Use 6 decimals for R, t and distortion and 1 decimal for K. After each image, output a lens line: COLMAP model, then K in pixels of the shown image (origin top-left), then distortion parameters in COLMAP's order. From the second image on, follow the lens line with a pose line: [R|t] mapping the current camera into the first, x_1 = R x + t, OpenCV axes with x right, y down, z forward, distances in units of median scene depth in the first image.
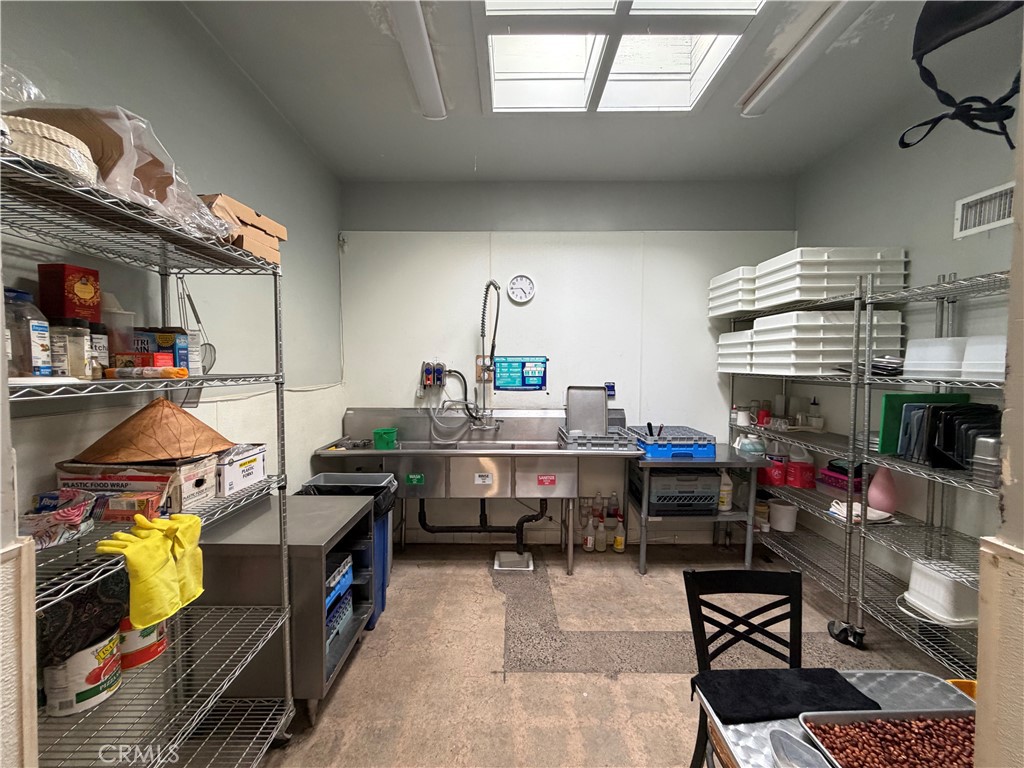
lens RADIAL K [[409.9, 0, 508.7], [0, 409.9, 384.9], [0, 0, 1]] dist [-0.002461, 0.002087]
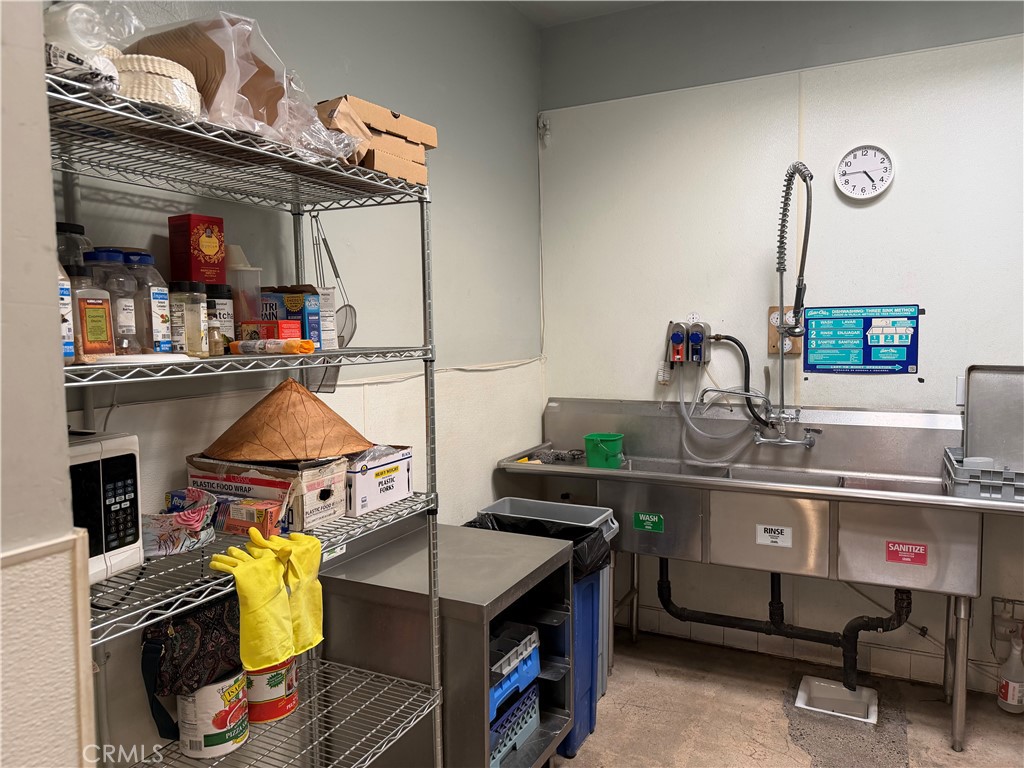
lens RADIAL K [[717.7, 0, 514.1], [0, 717.7, 379.8], [0, 0, 1]] dist [0.095902, -0.144576]
pose [[0.893631, 0.016160, -0.448512, 0.105888], [-0.003532, 0.999574, 0.028976, -0.006465], [0.448789, -0.024310, 0.893307, -0.010944]]
